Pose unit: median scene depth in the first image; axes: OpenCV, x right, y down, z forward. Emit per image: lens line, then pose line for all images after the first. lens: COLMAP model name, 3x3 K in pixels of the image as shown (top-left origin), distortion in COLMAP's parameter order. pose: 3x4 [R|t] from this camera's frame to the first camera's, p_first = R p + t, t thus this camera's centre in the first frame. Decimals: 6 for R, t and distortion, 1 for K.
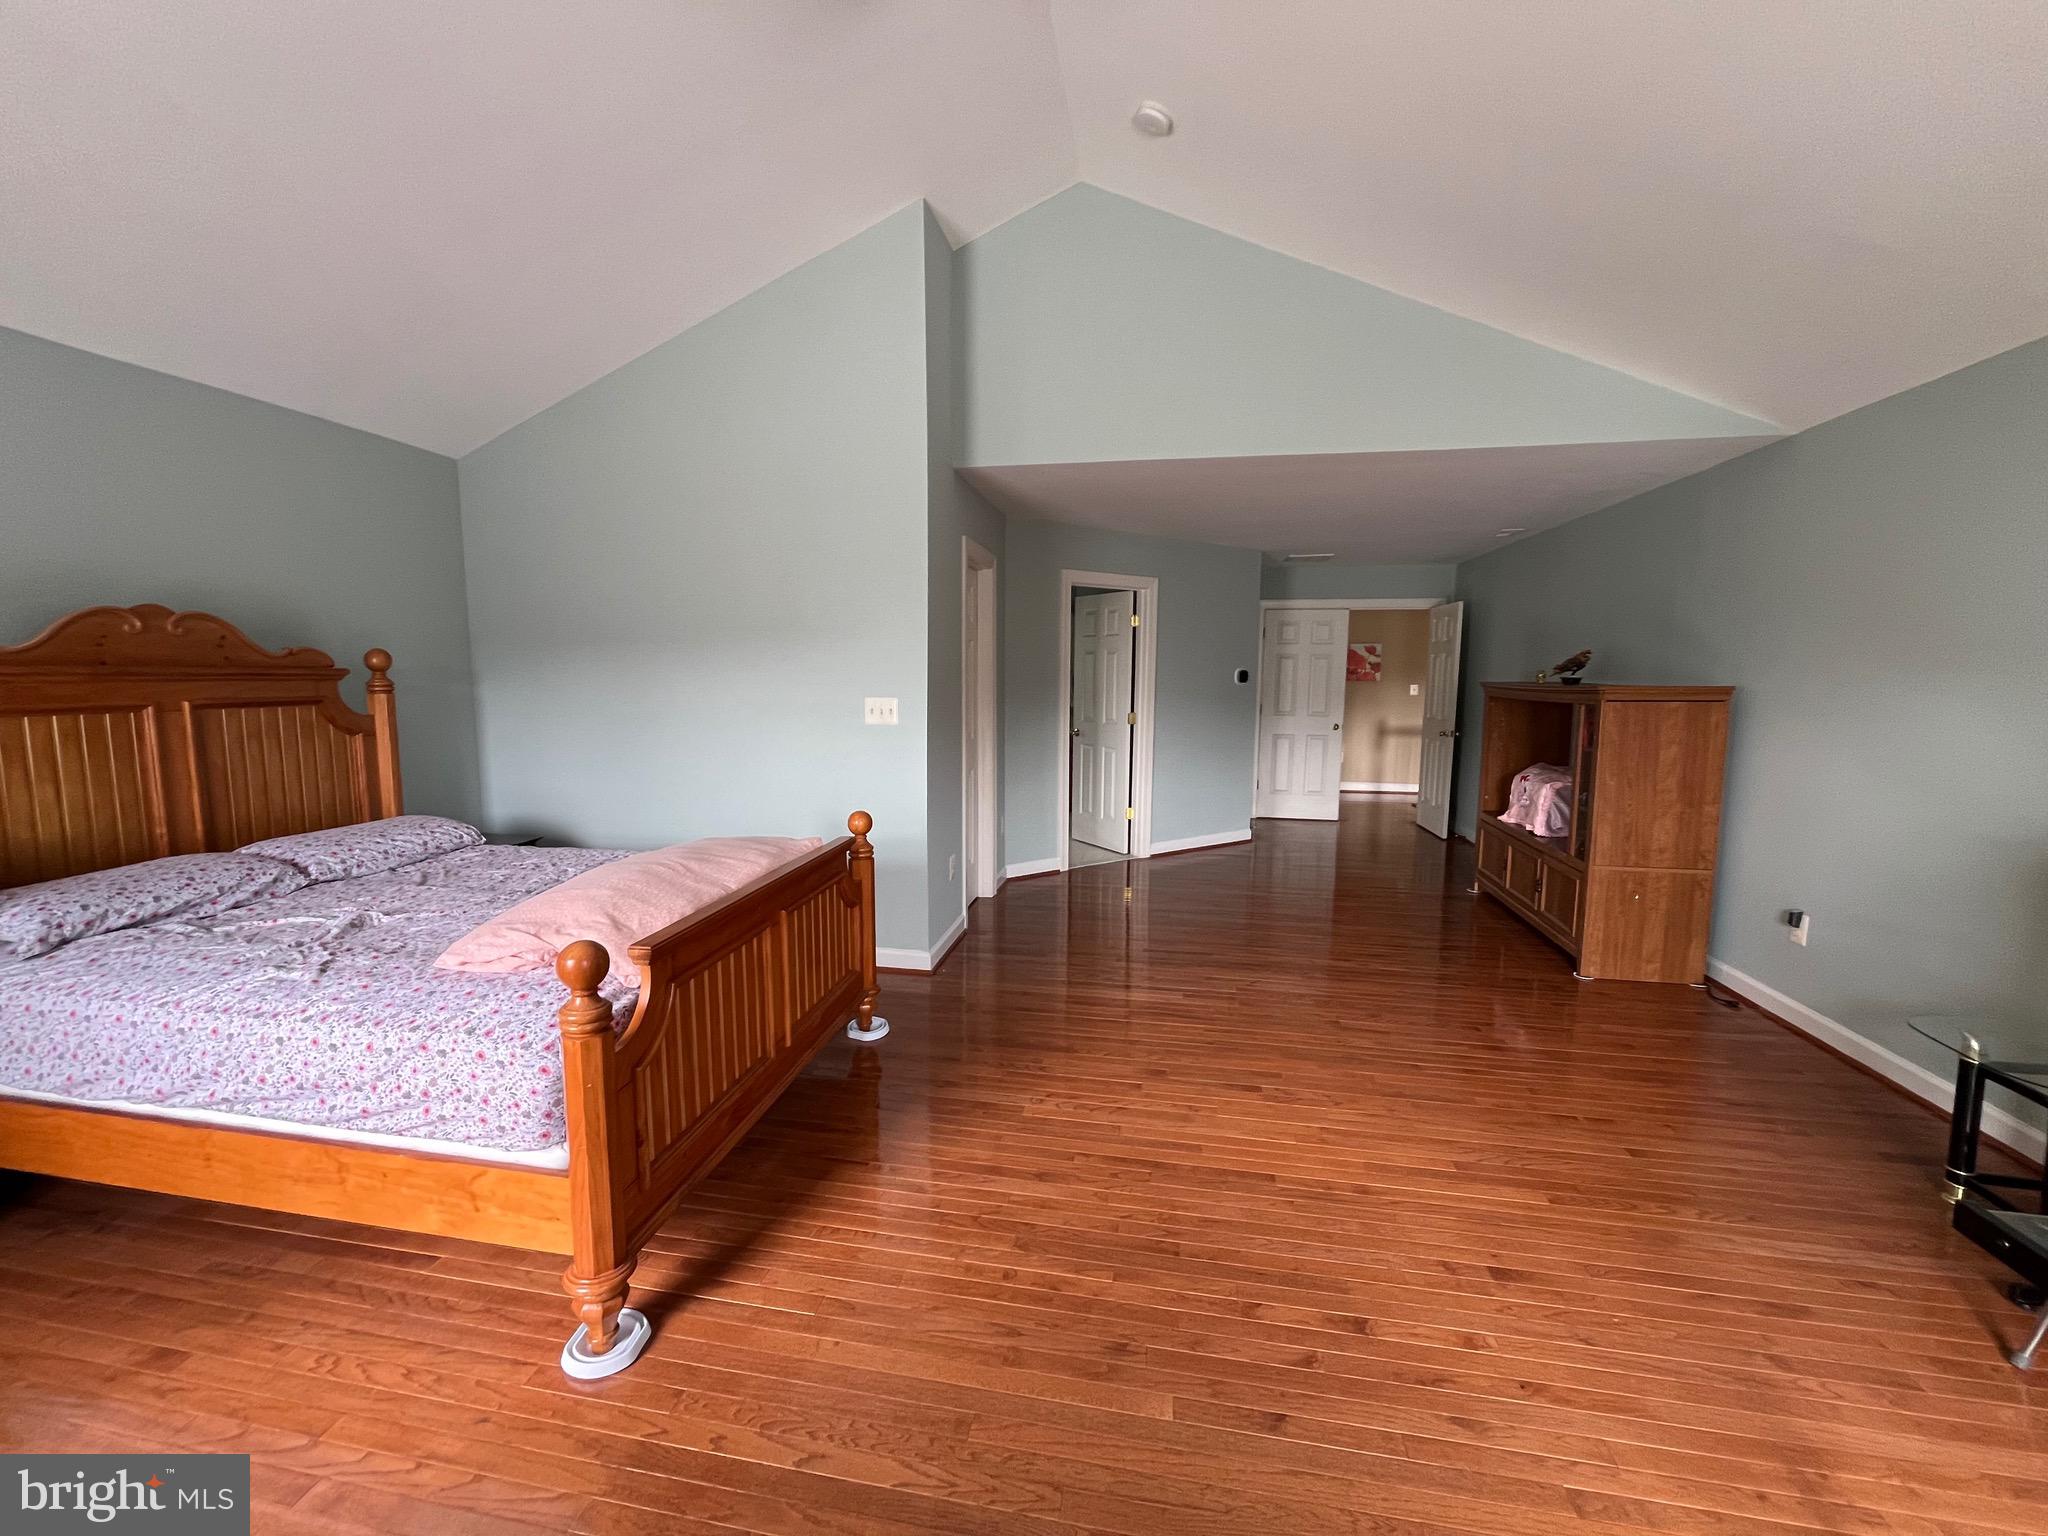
lens RADIAL K [[822.9, 0, 1021.3], [0, 822.9, 765.8], [0, 0, 1]] dist [-0.002434, -0.000617]
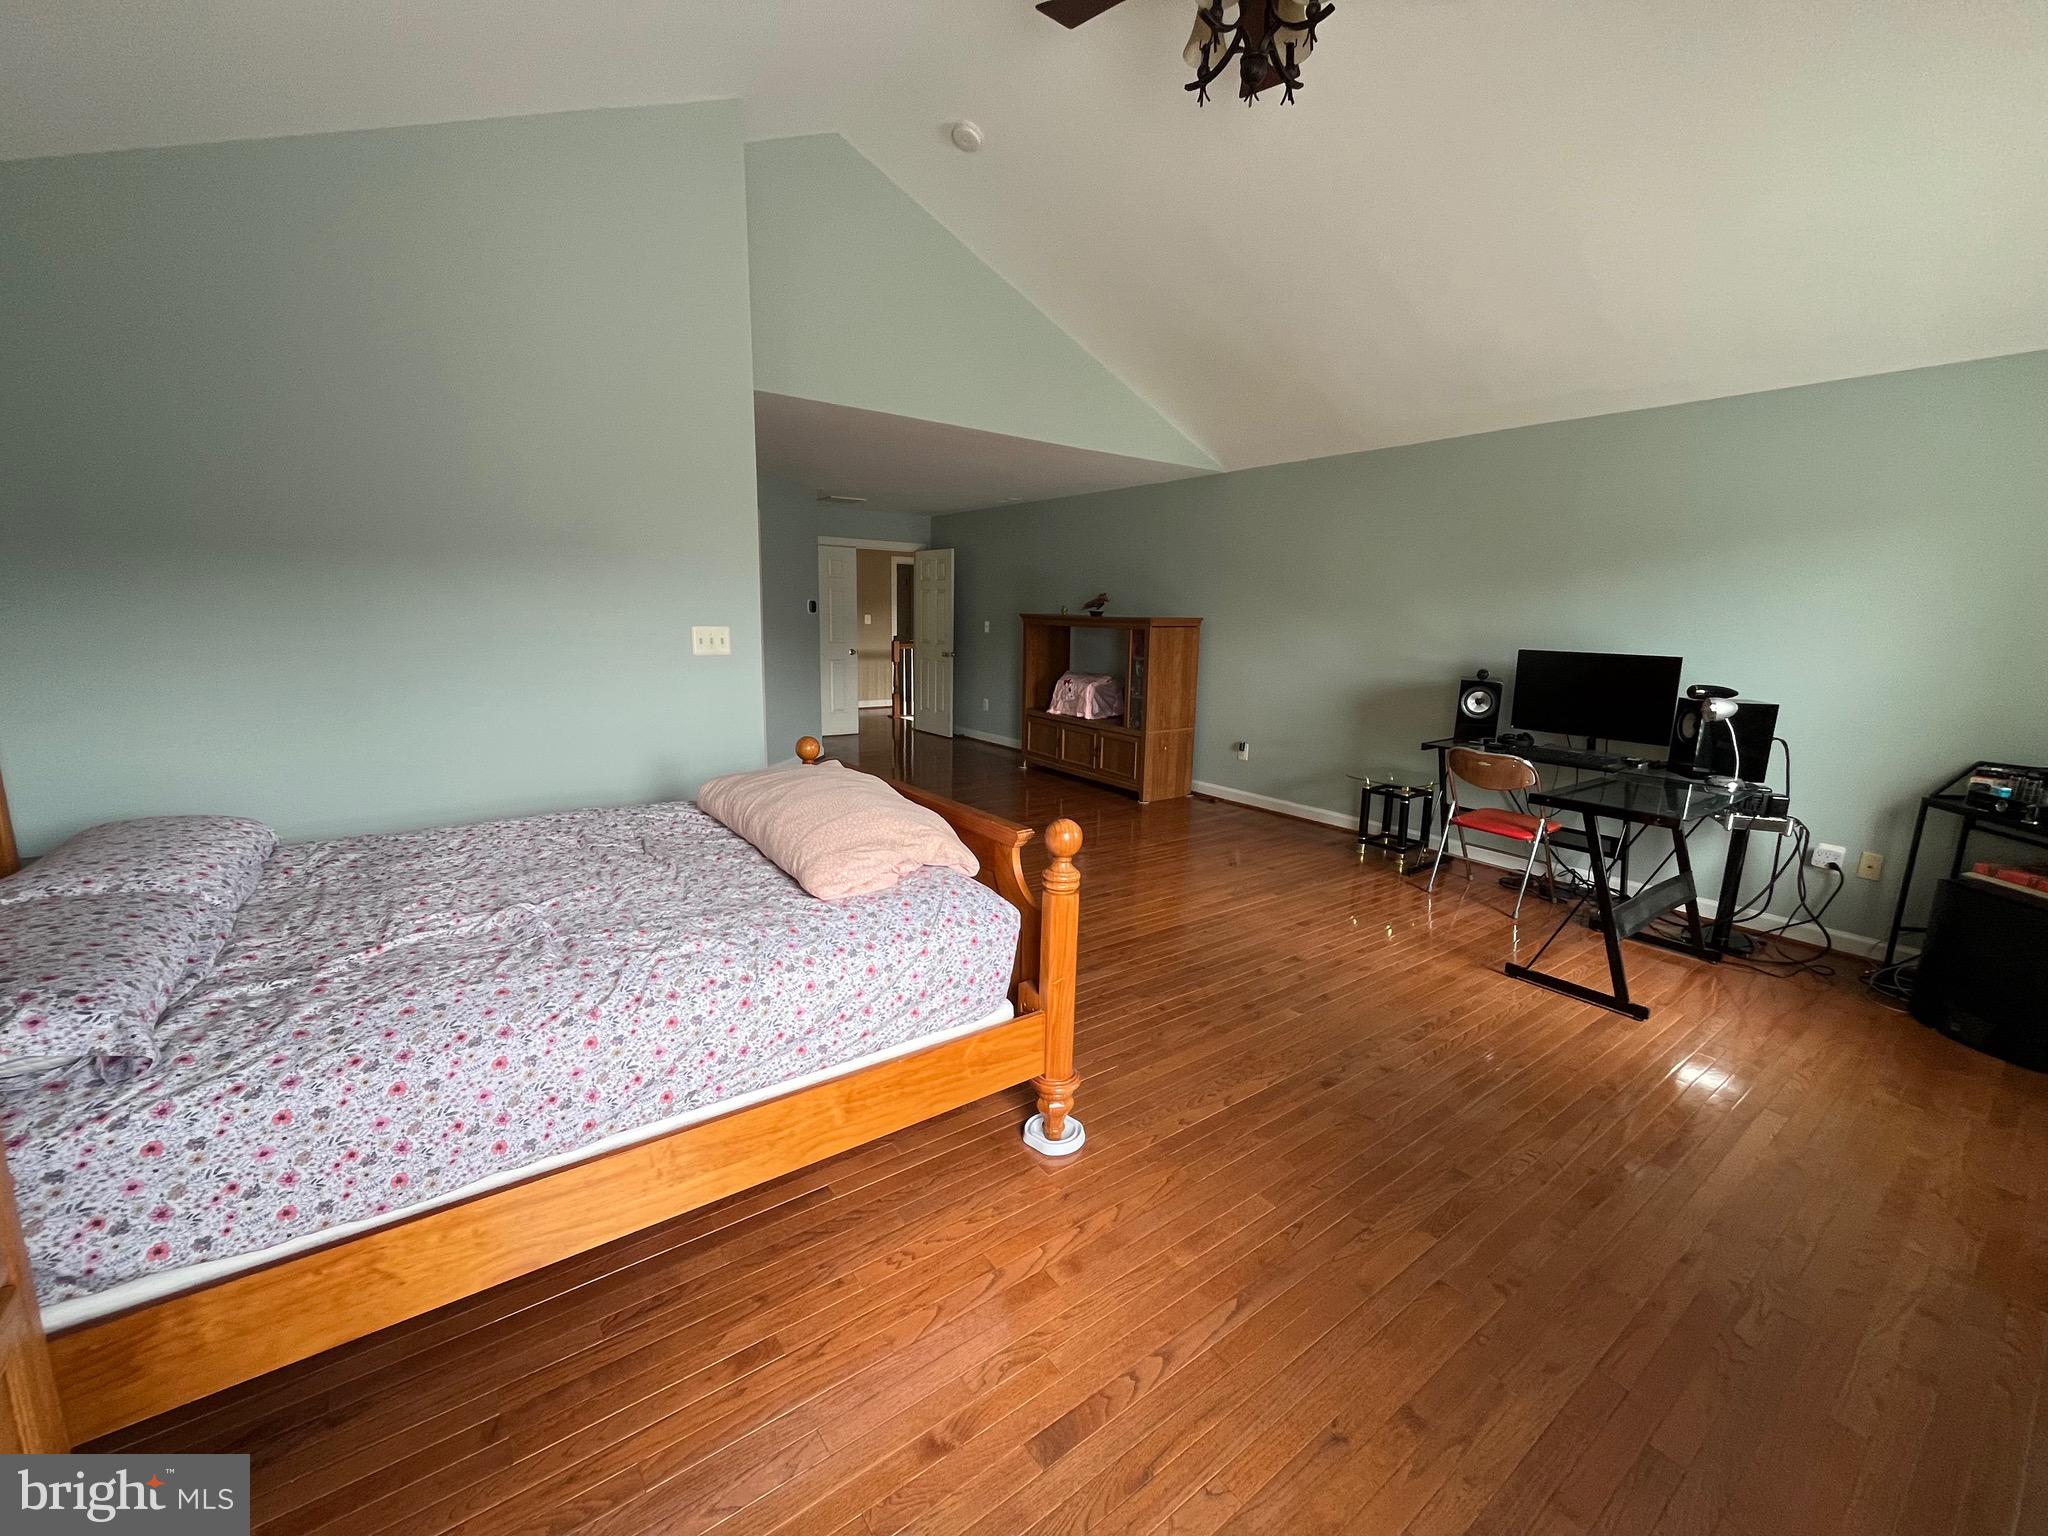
lens RADIAL K [[822.9, 0, 1022.6], [0, 822.9, 764.7], [0, 0, 1]] dist [-0.002434, -0.000617]
pose [[0.689321, -0.123517, 0.713849, -0.628261], [0.064060, 0.991891, 0.109767, -0.005318], [-0.721618, -0.029936, 0.691644, 0.074887]]
